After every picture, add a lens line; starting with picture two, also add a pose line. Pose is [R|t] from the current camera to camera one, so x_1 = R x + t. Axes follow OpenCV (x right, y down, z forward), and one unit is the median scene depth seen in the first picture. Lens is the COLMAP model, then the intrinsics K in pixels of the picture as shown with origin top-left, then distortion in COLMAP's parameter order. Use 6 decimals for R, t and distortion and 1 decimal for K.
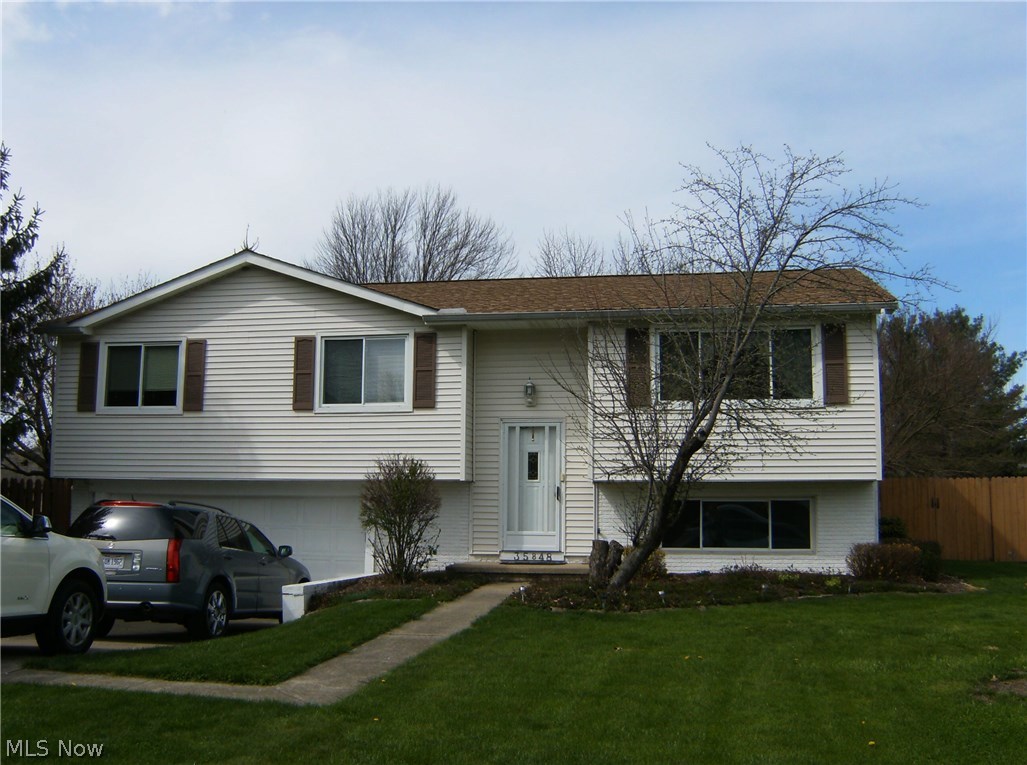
lens RADIAL K [[1064.2, 0, 510.7], [0, 1064.2, 382.0], [0, 0, 1]] dist [-0.095330, 0.000000]
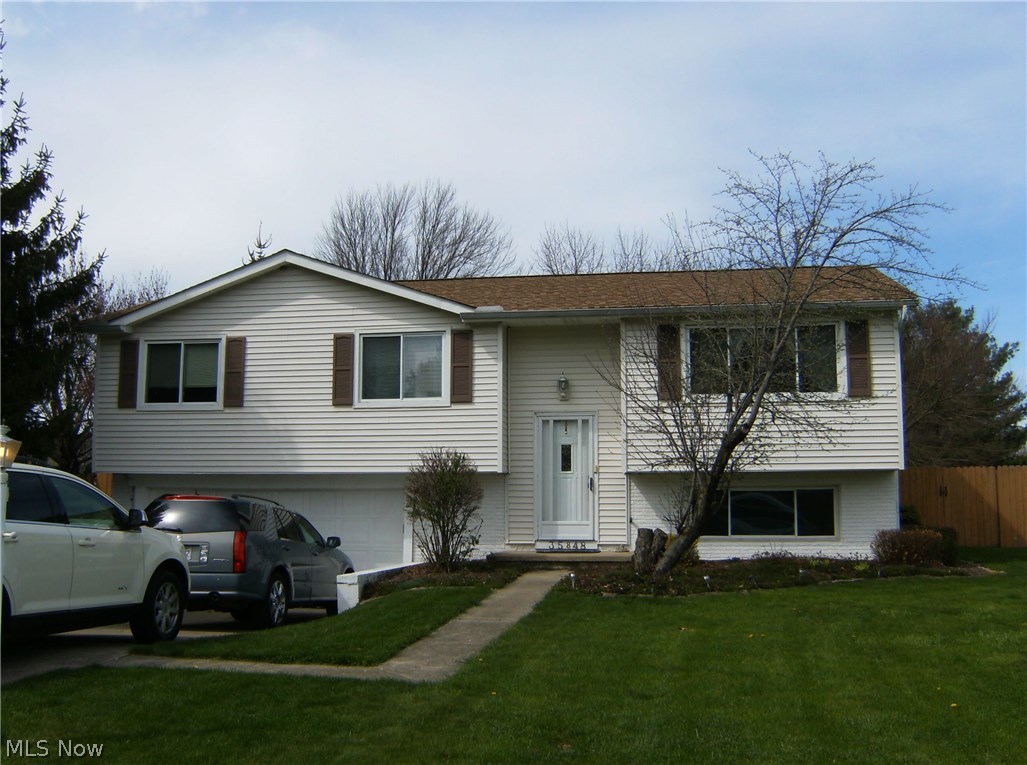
lens RADIAL K [[1064.2, 0, 516.1], [0, 1064.2, 380.4], [0, 0, 1]] dist [-0.095330, 0.000000]
pose [[0.999808, -0.005349, 0.018871, -0.048362], [0.005227, 0.999965, 0.006513, -0.003642], [-0.018905, -0.006413, 0.999801, -0.034388]]
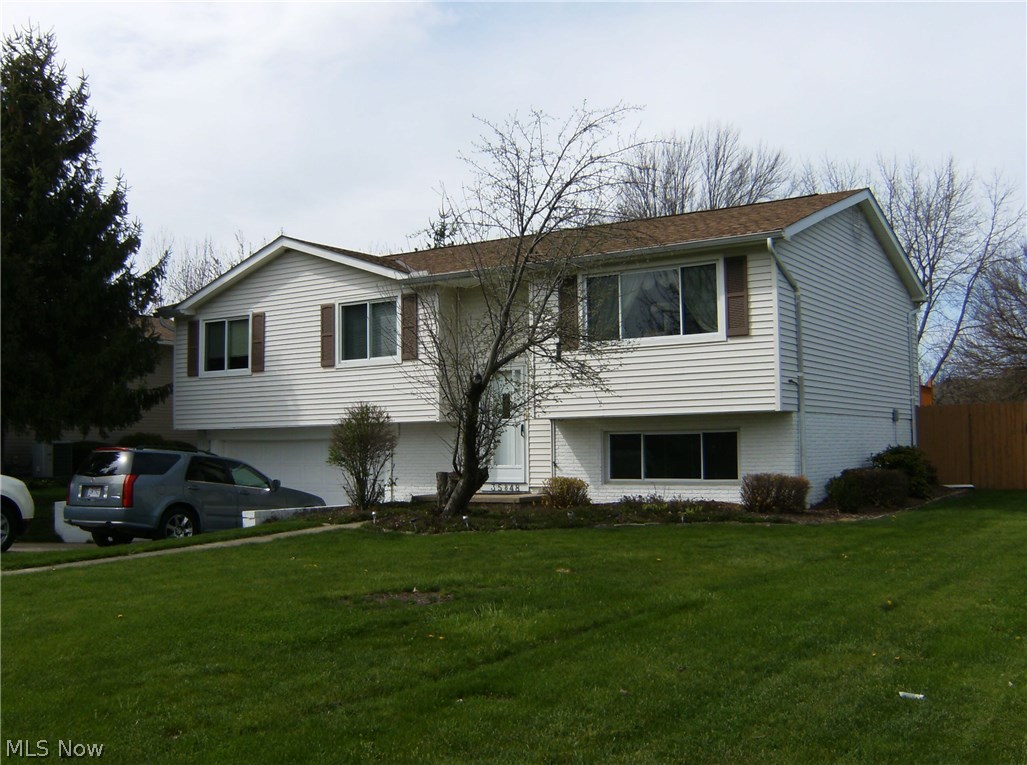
lens RADIAL K [[1064.2, 0, 508.2], [0, 1064.2, 381.9], [0, 0, 1]] dist [-0.095330, 0.000000]
pose [[0.919198, -0.044249, -0.391302, 0.471266], [0.067322, 0.996696, 0.045437, 0.003278], [0.387999, -0.068109, 0.919140, -0.017854]]
